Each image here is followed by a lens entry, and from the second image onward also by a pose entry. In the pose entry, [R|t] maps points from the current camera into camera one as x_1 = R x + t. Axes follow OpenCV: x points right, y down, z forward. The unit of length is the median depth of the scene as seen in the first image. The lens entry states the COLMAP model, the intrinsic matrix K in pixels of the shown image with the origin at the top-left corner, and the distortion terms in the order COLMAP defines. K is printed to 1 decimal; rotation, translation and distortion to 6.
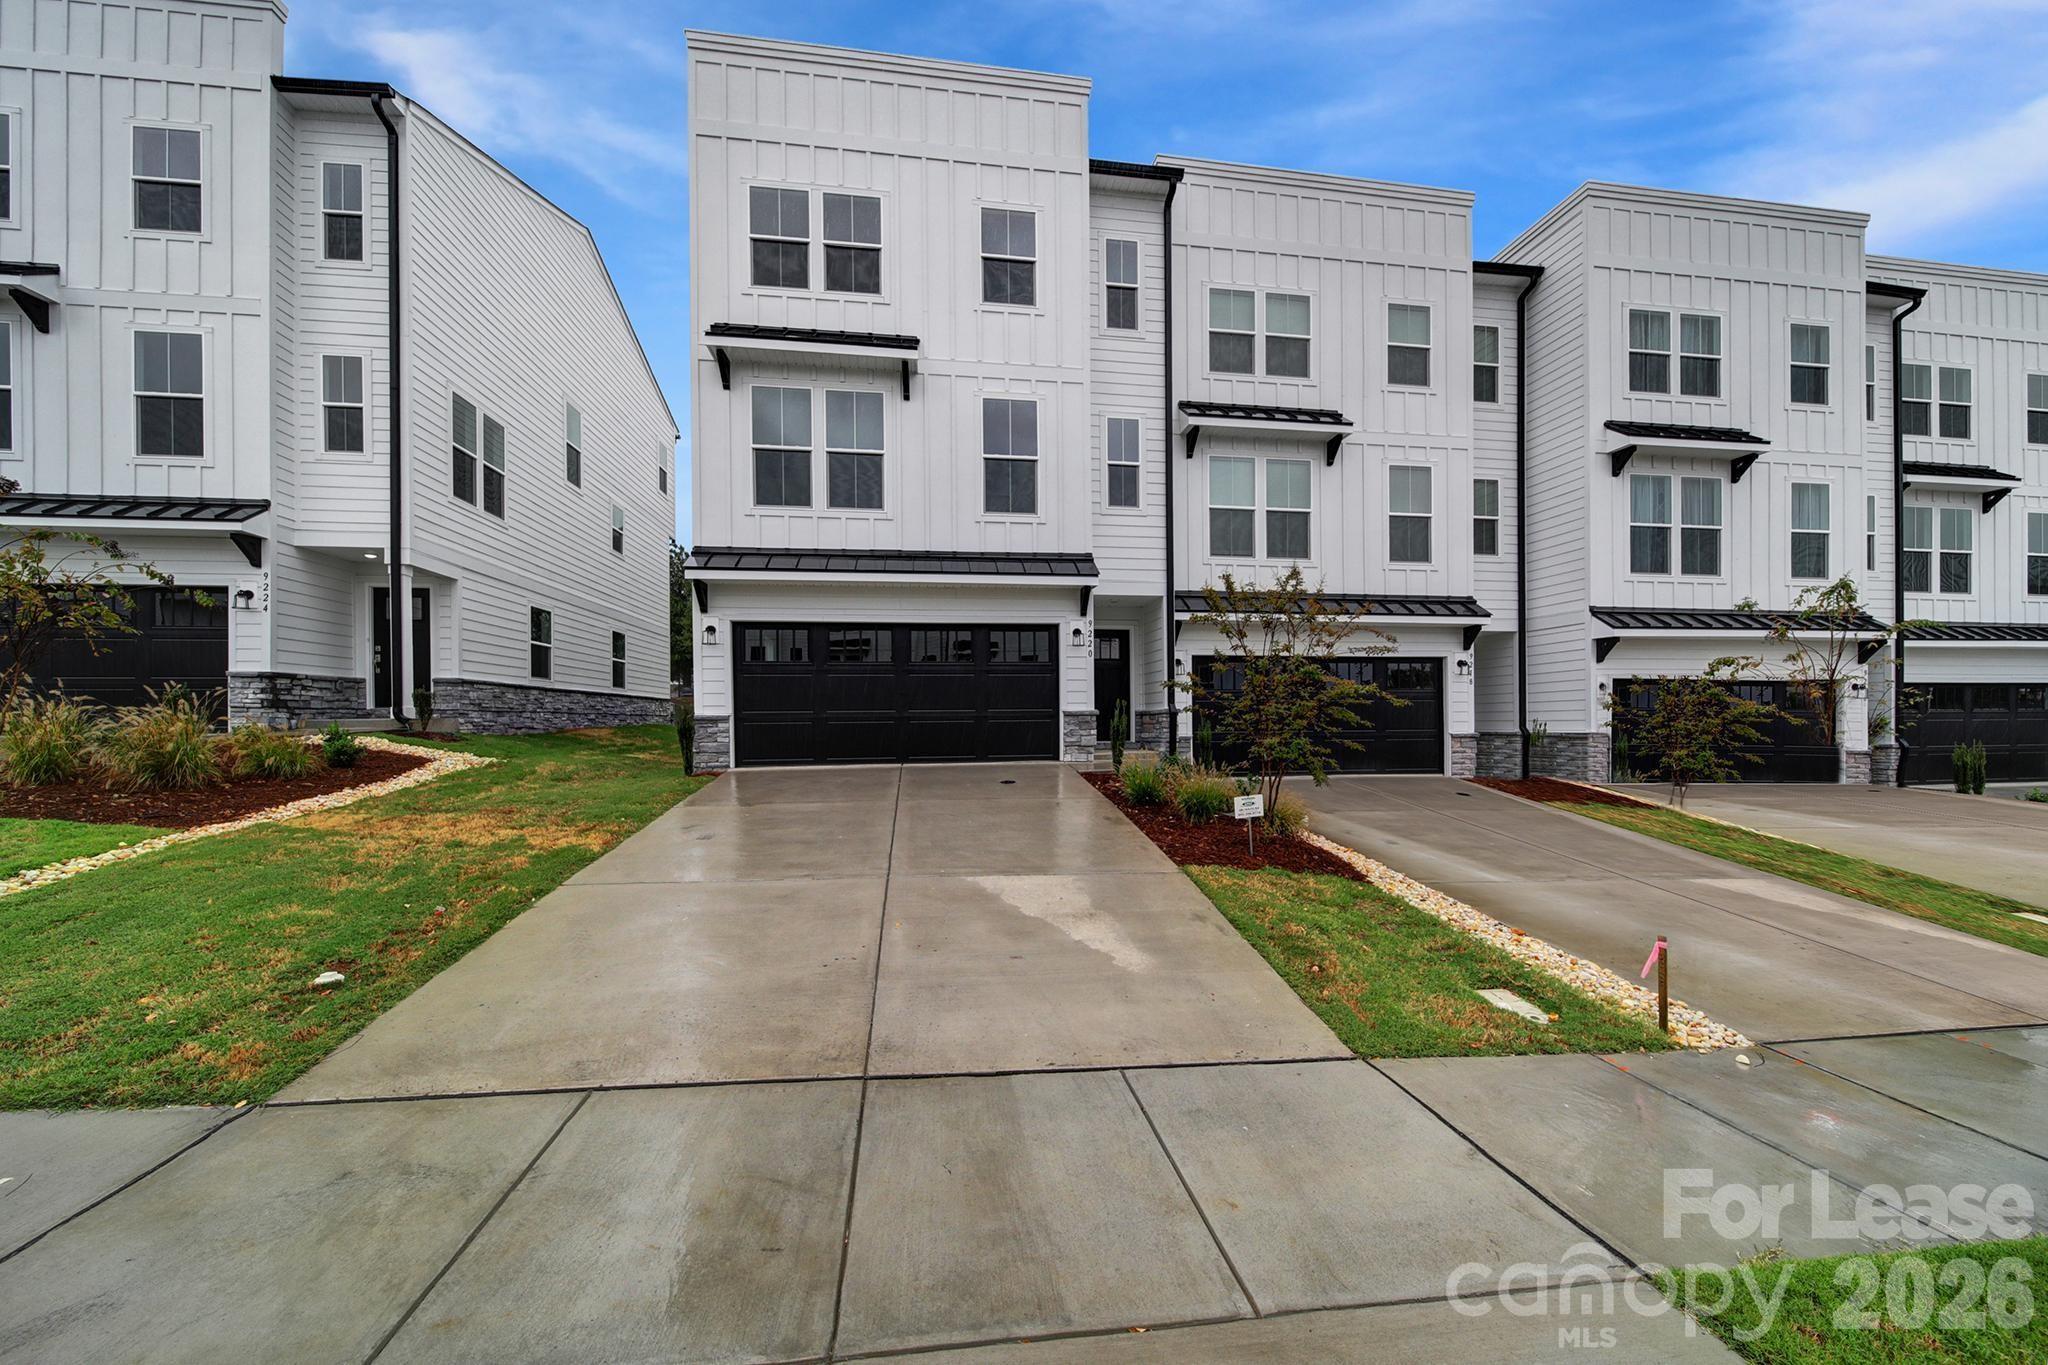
lens RADIAL K [[719.4, 0, 1034.1], [0, 719.4, 718.3], [0, 0, 1]] dist [0.000486, -0.001357]
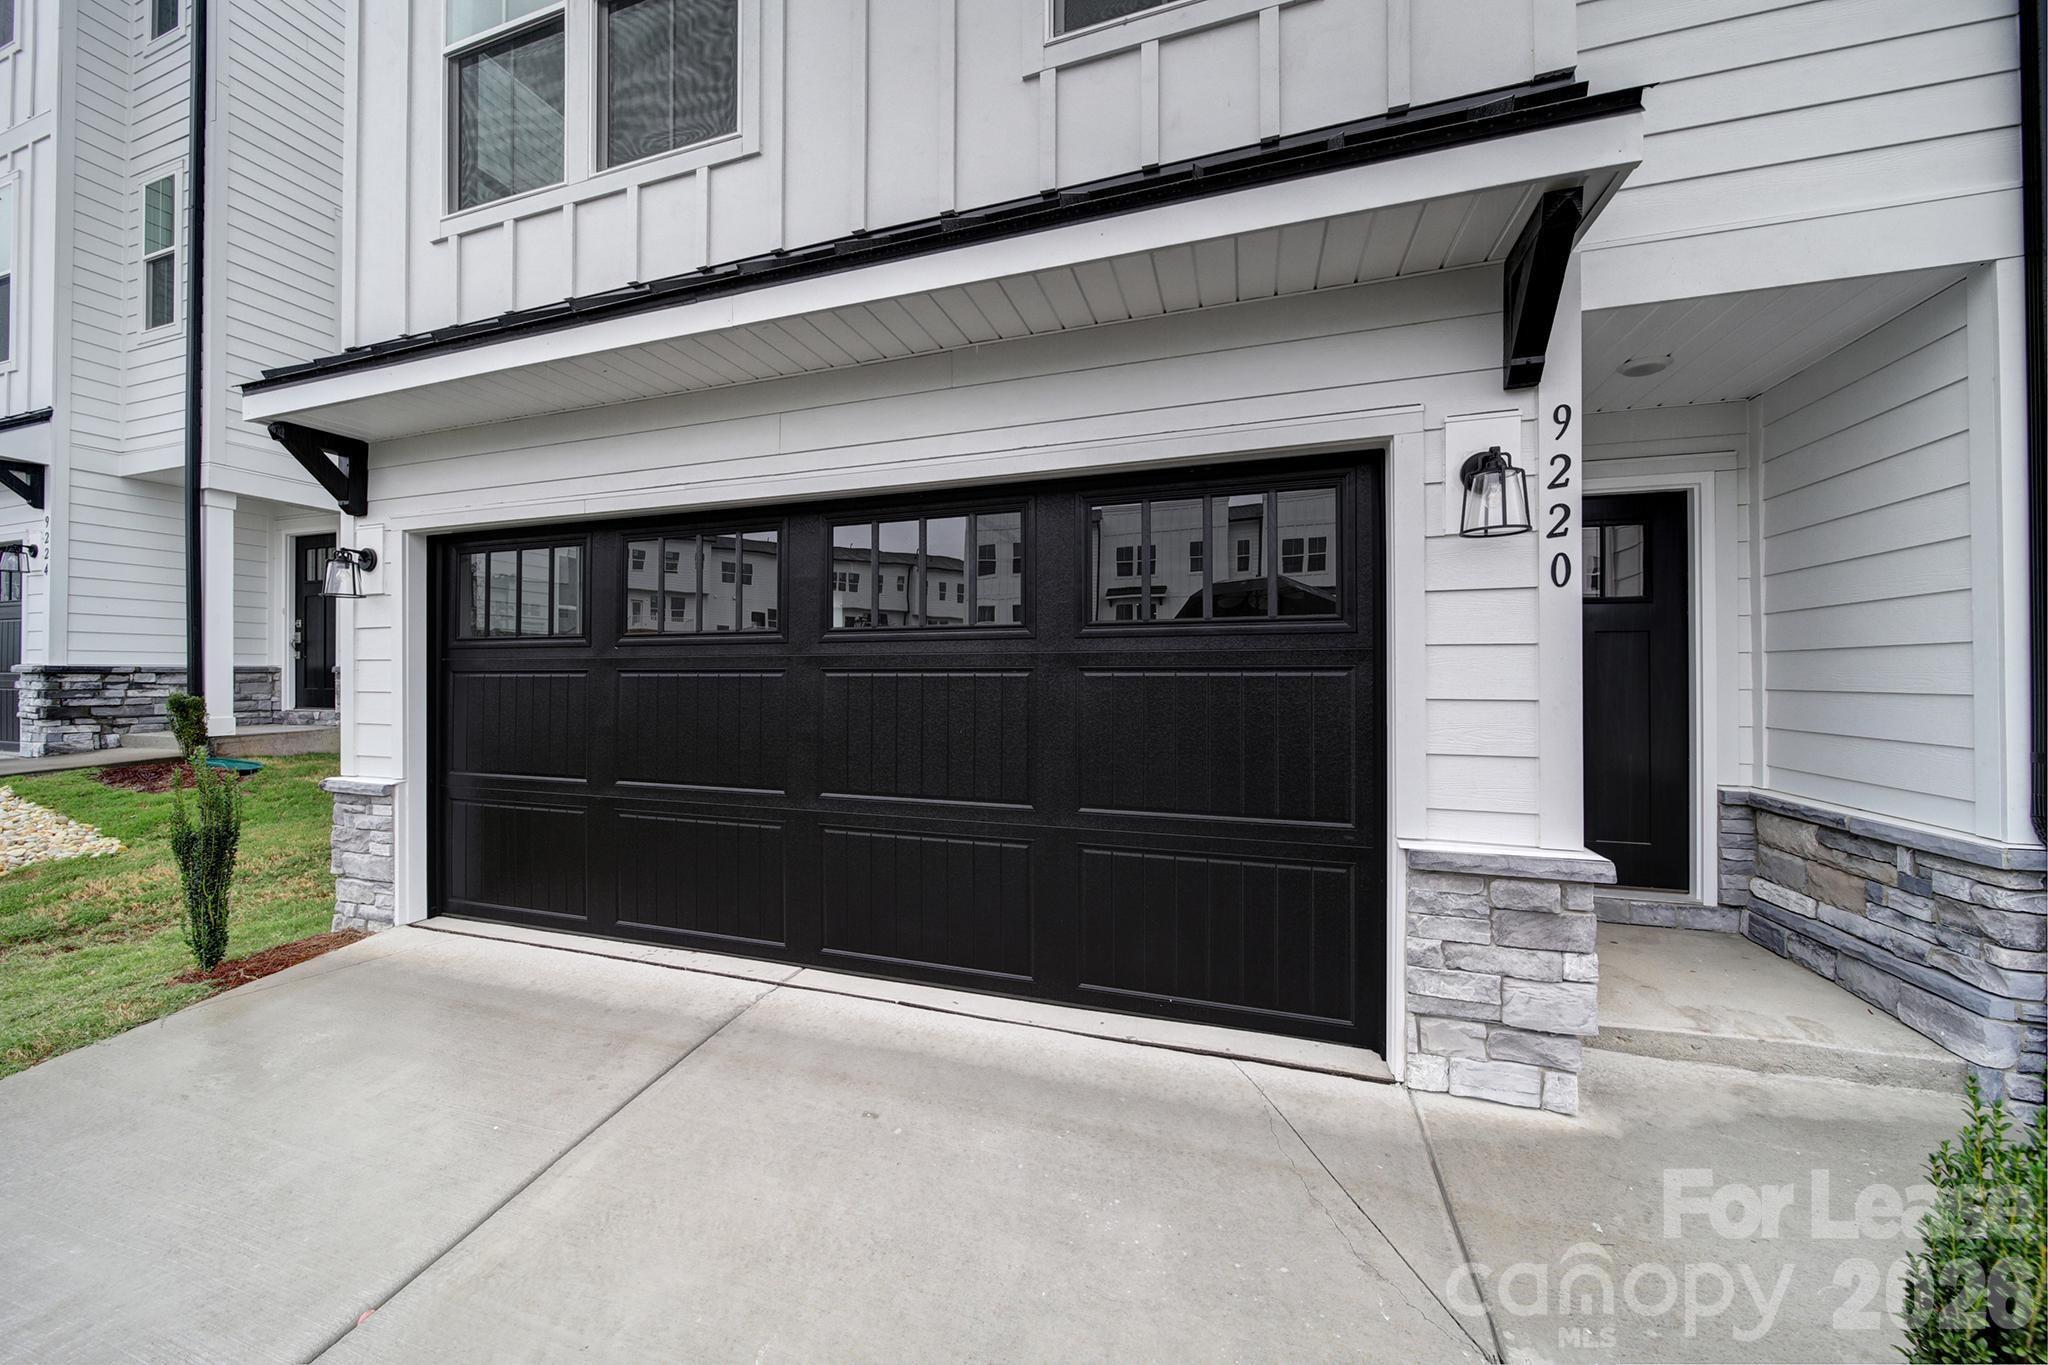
lens RADIAL K [[719.4, 0, 1021.6], [0, 719.4, 668.8], [0, 0, 1]] dist [0.000486, -0.001357]
pose [[0.894314, 0.004364, -0.447418, 0.033419], [-0.007261, 0.999962, -0.004761, -0.060333], [0.447381, 0.007506, 0.894312, 0.758105]]
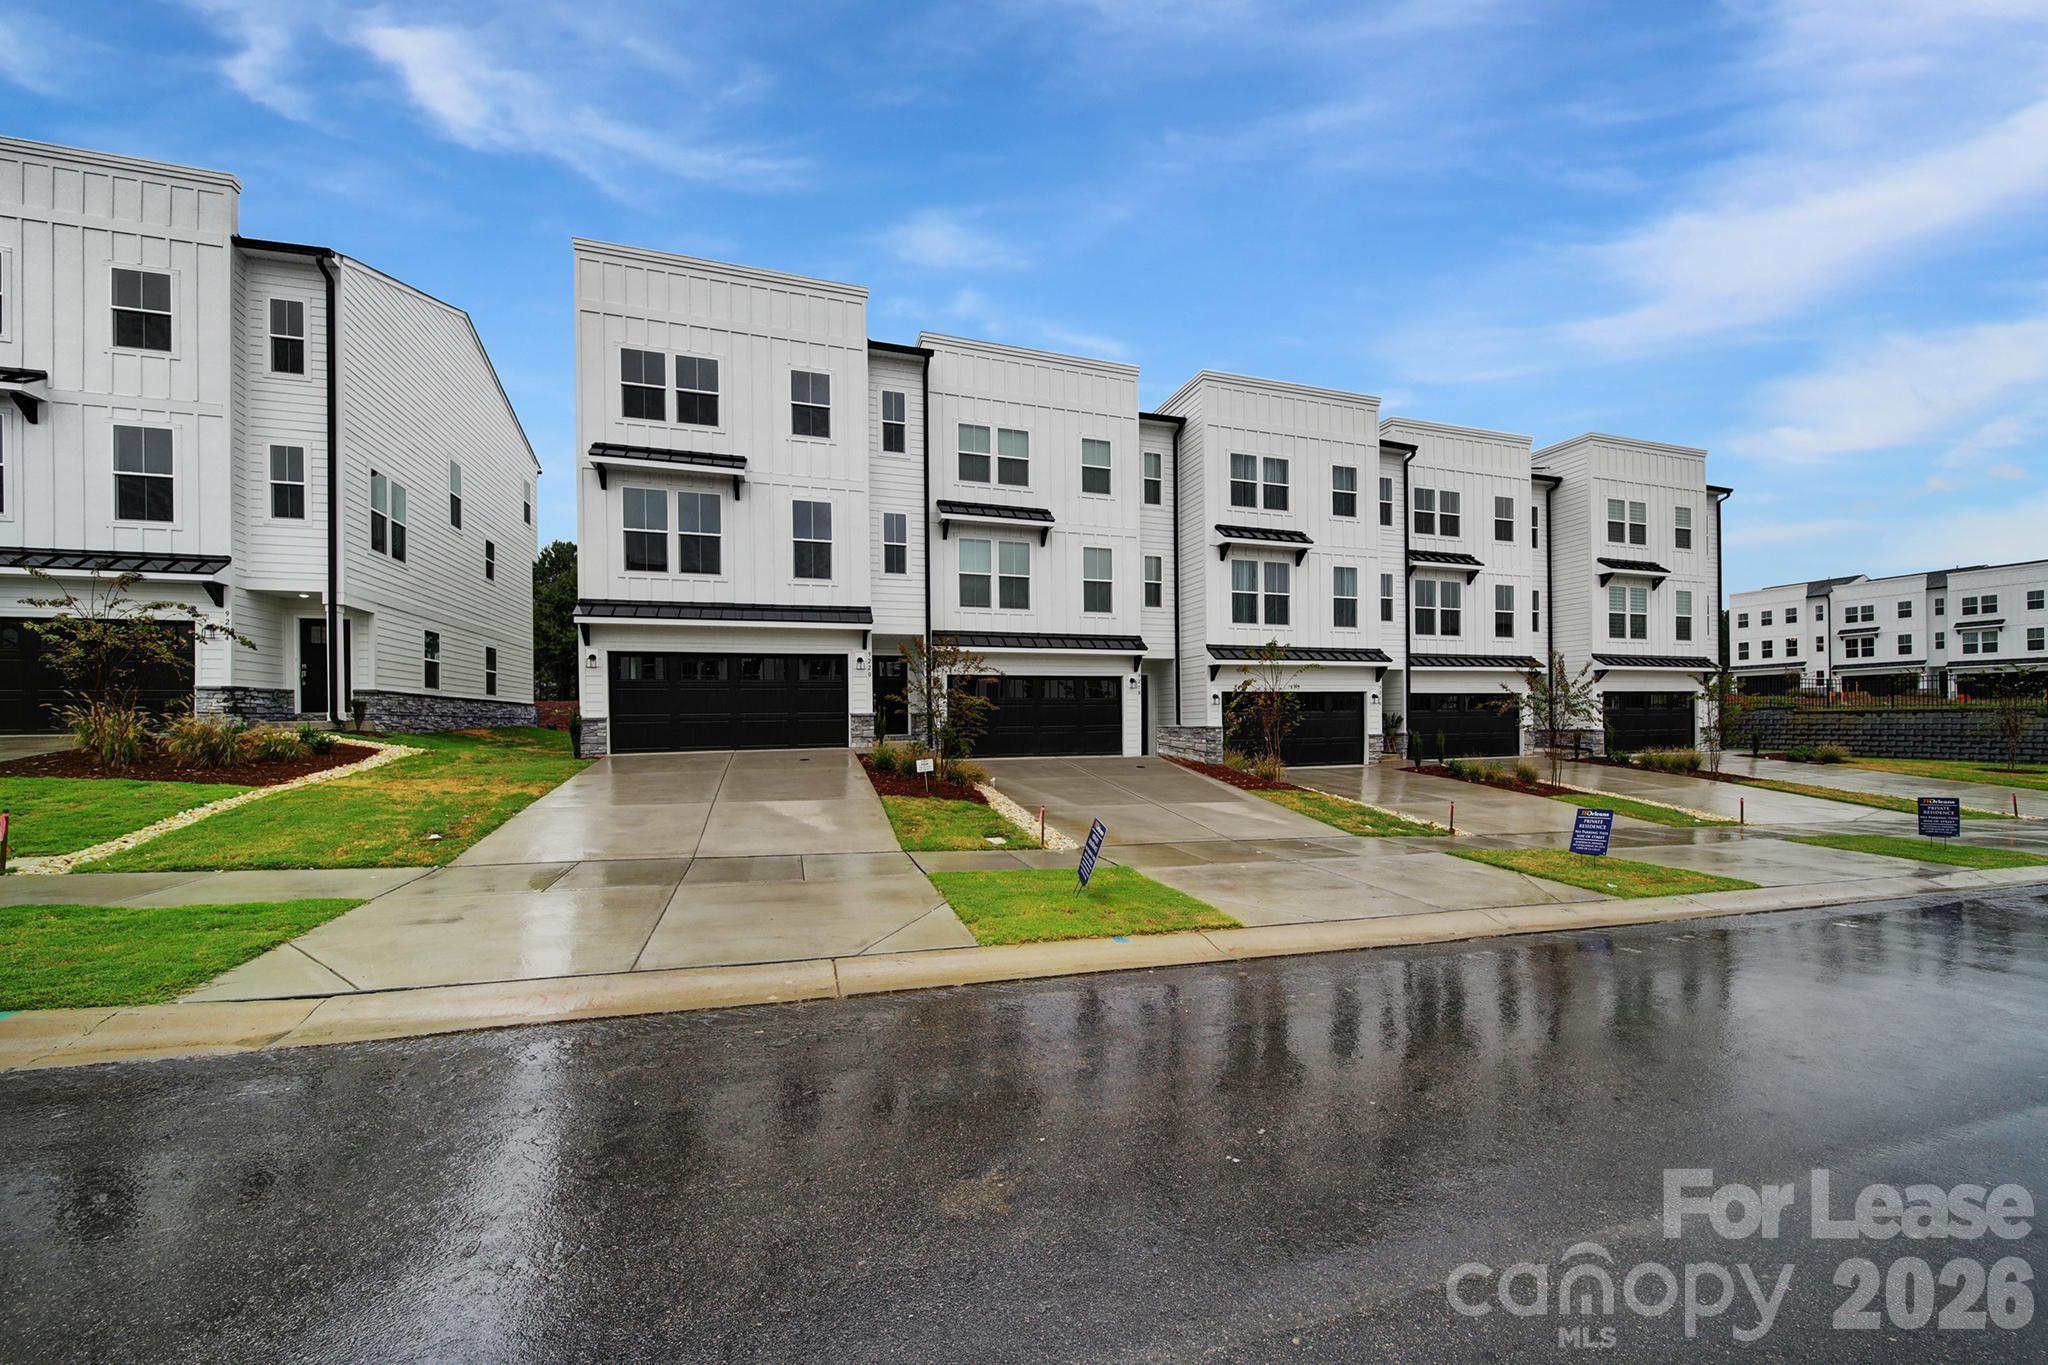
lens RADIAL K [[719.4, 0, 1027.3], [0, 719.4, 717.0], [0, 0, 1]] dist [0.000486, -0.001357]
pose [[0.986075, -0.004276, 0.166246, 0.152430], [0.005015, 0.999979, -0.004027, 0.005169], [-0.166225, 0.004805, 0.986076, -0.513622]]
